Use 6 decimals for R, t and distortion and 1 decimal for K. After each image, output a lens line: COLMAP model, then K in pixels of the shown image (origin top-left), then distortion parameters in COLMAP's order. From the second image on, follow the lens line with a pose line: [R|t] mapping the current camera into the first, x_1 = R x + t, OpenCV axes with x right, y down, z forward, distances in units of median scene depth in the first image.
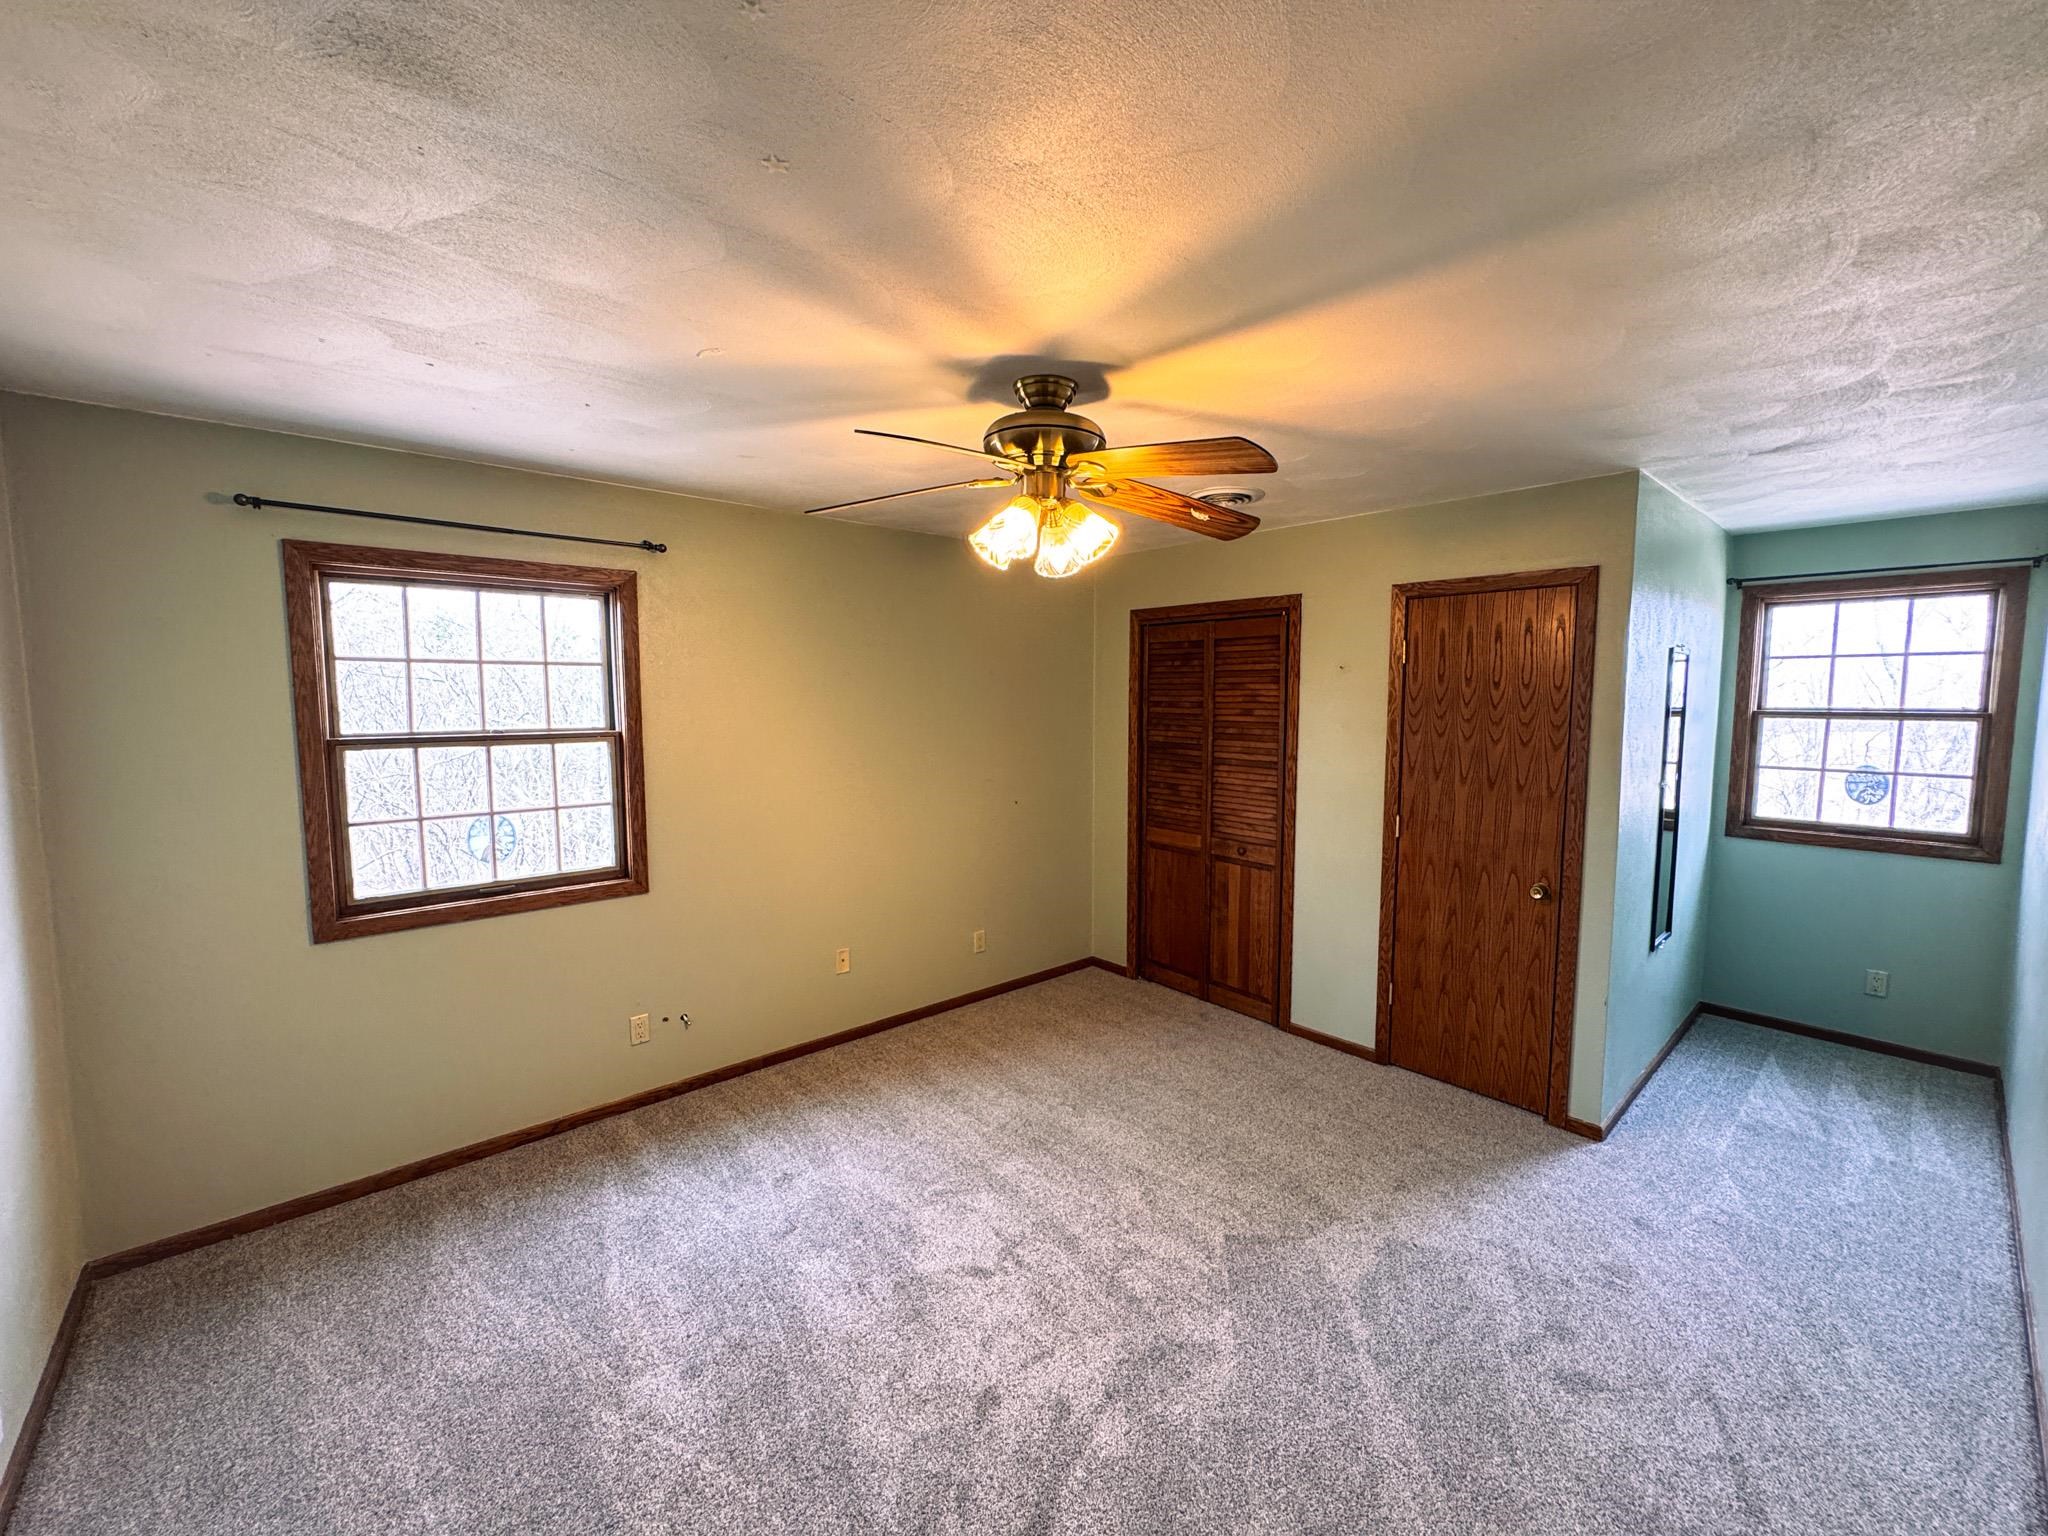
lens RADIAL K [[823.9, 0, 1024.0], [0, 823.9, 768.0], [0, 0, 1]] dist [-0.001097, -0.000414]
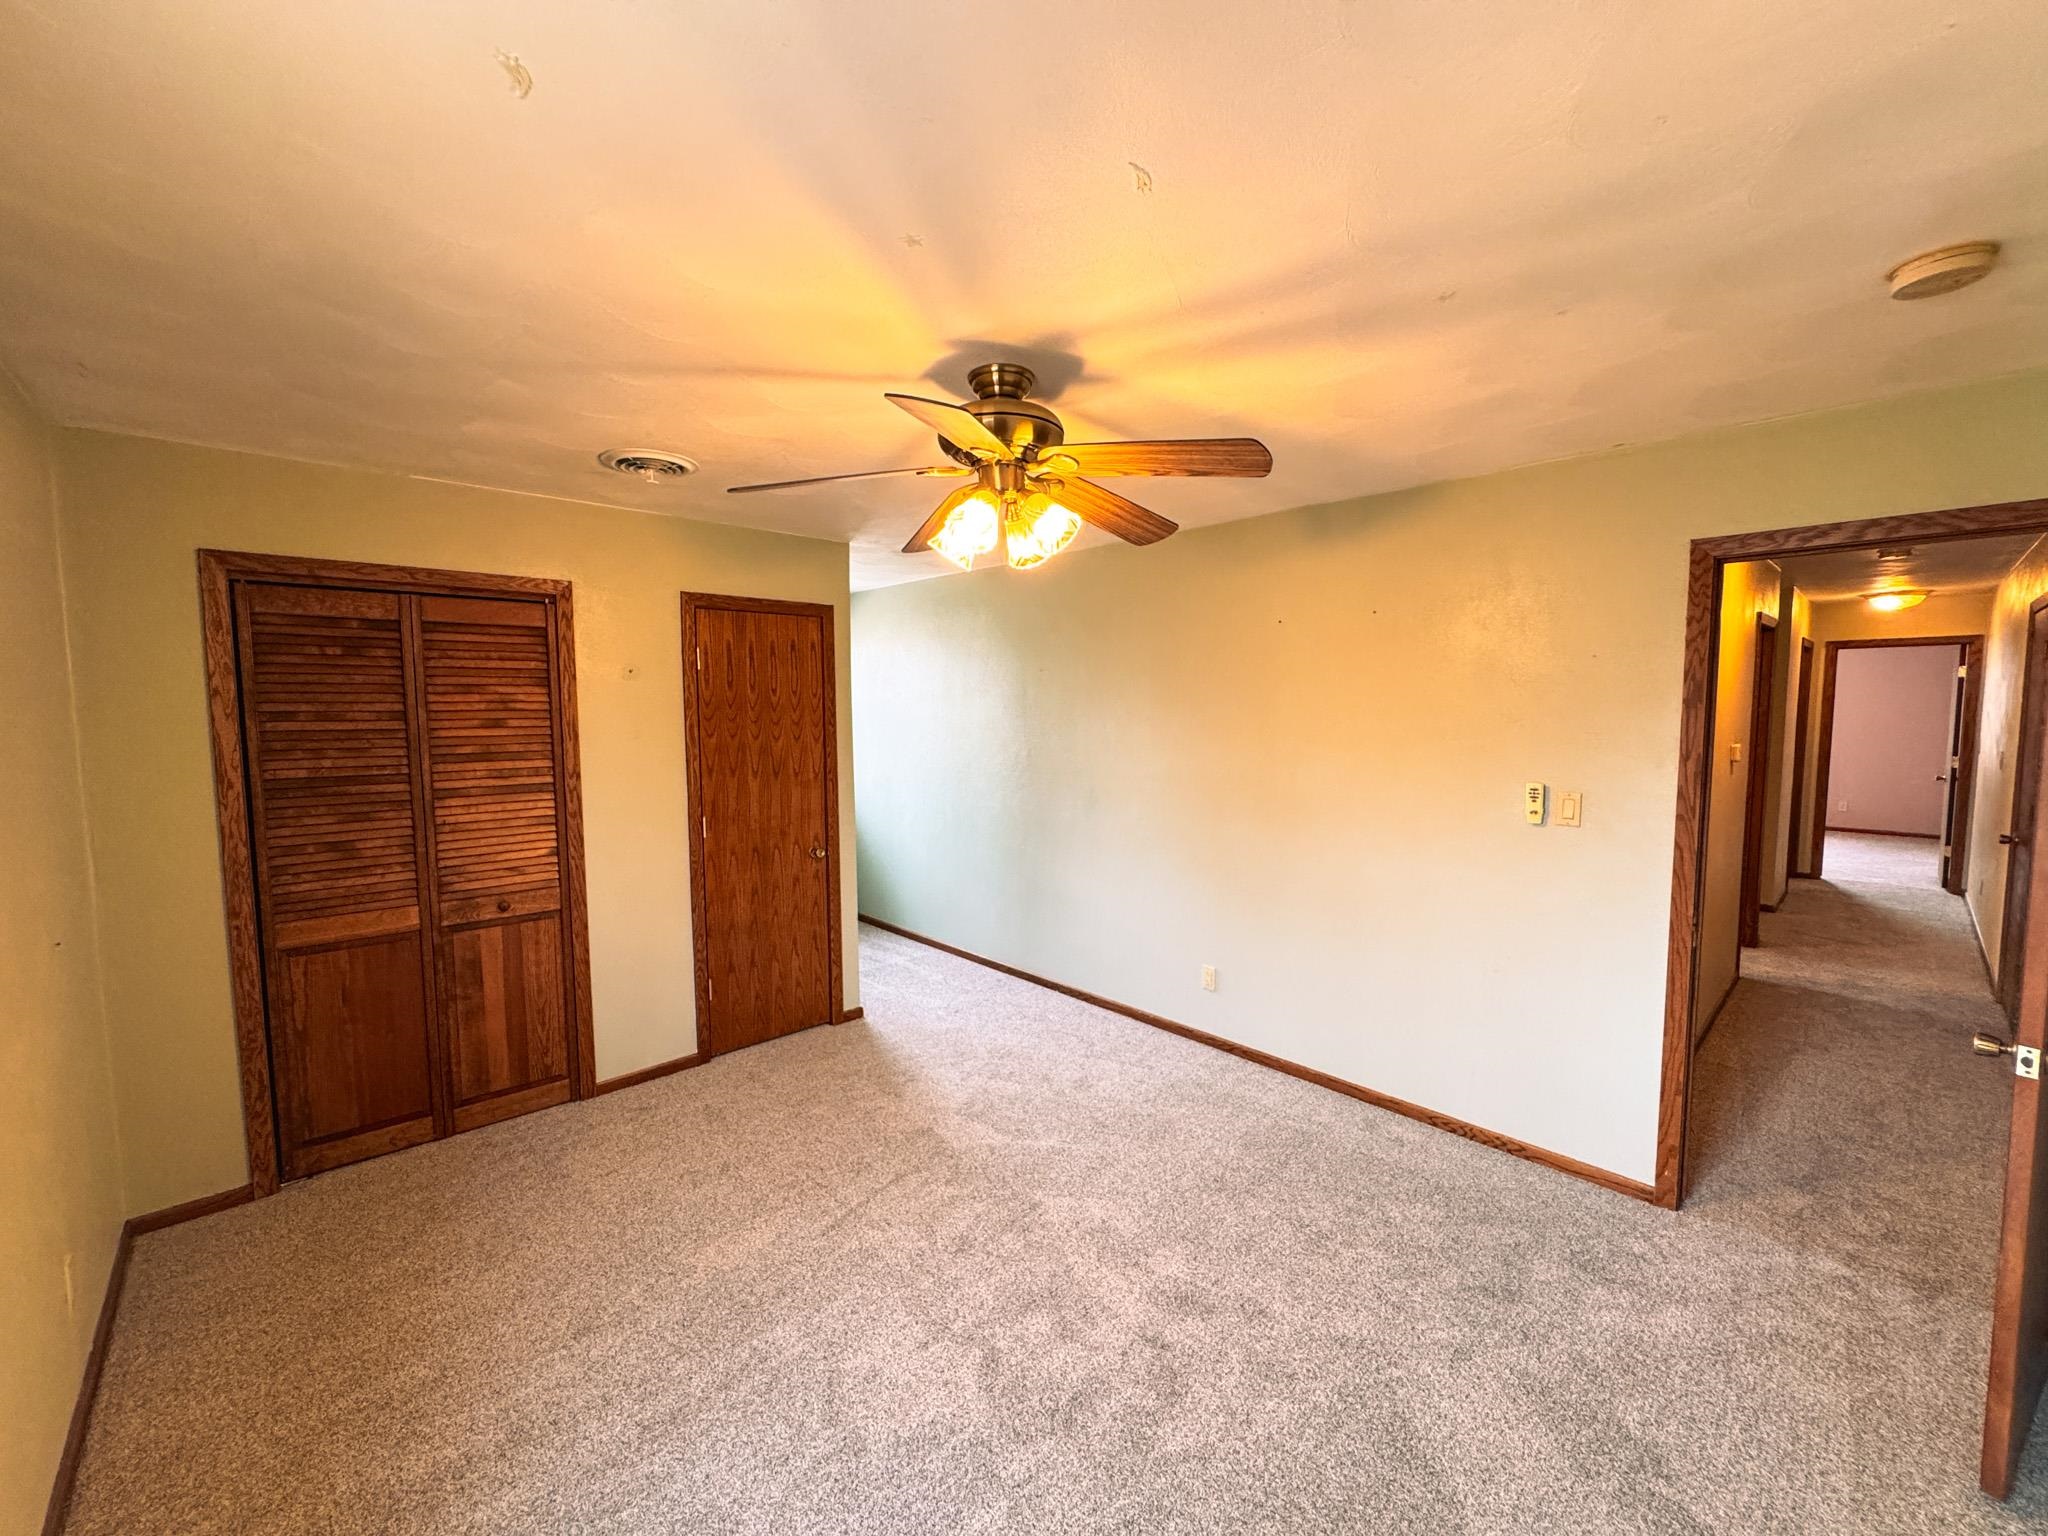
lens RADIAL K [[823.9, 0, 1024.0], [0, 823.9, 768.0], [0, 0, 1]] dist [-0.001097, -0.000414]
pose [[-0.032399, -0.079098, 0.996340, -0.527525], [0.096163, 0.991992, 0.081880, -0.043976], [-0.994838, 0.098464, -0.024533, 0.560695]]
